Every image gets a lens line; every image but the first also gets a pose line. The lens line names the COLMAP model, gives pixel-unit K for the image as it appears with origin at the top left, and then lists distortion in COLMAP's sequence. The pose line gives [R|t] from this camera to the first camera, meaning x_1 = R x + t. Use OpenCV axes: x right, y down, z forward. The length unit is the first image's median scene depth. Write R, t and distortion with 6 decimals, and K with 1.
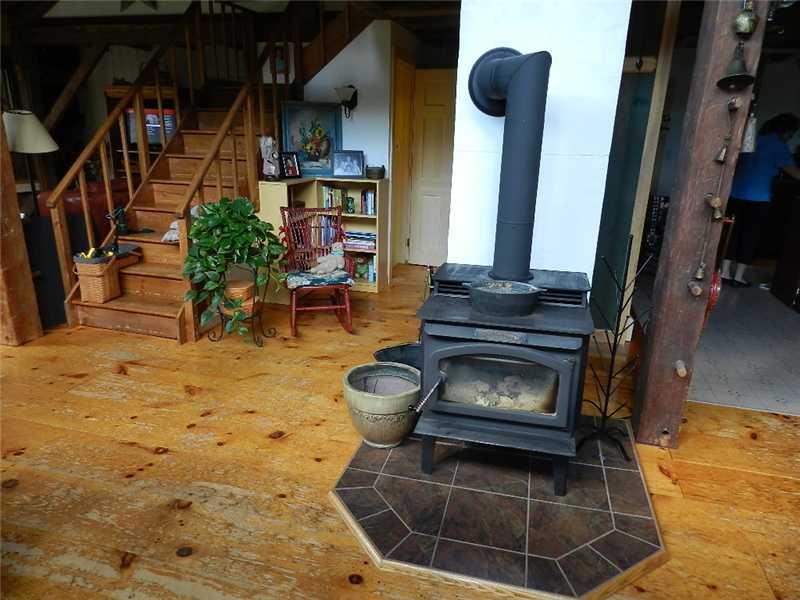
lens RADIAL K [[539.5, 0, 400.0], [0, 539.5, 300.0], [0, 0, 1]] dist [0.019183, -0.003421]
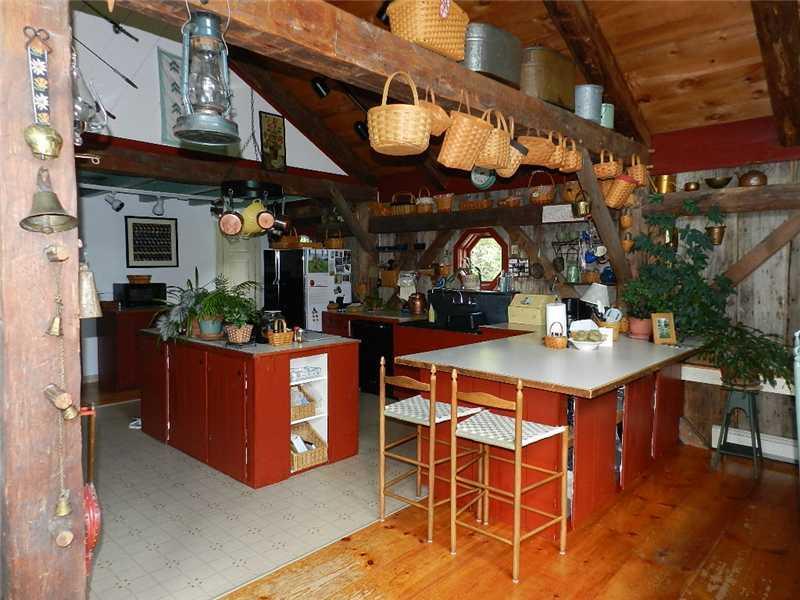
lens RADIAL K [[539.5, 0, 400.0], [0, 539.5, 300.0], [0, 0, 1]] dist [0.019183, -0.003421]
pose [[0.466384, -0.074862, 0.881409, 0.204907], [0.274000, 0.959633, -0.063477, -0.138396], [-0.841077, 0.271111, 0.468069, 0.324273]]
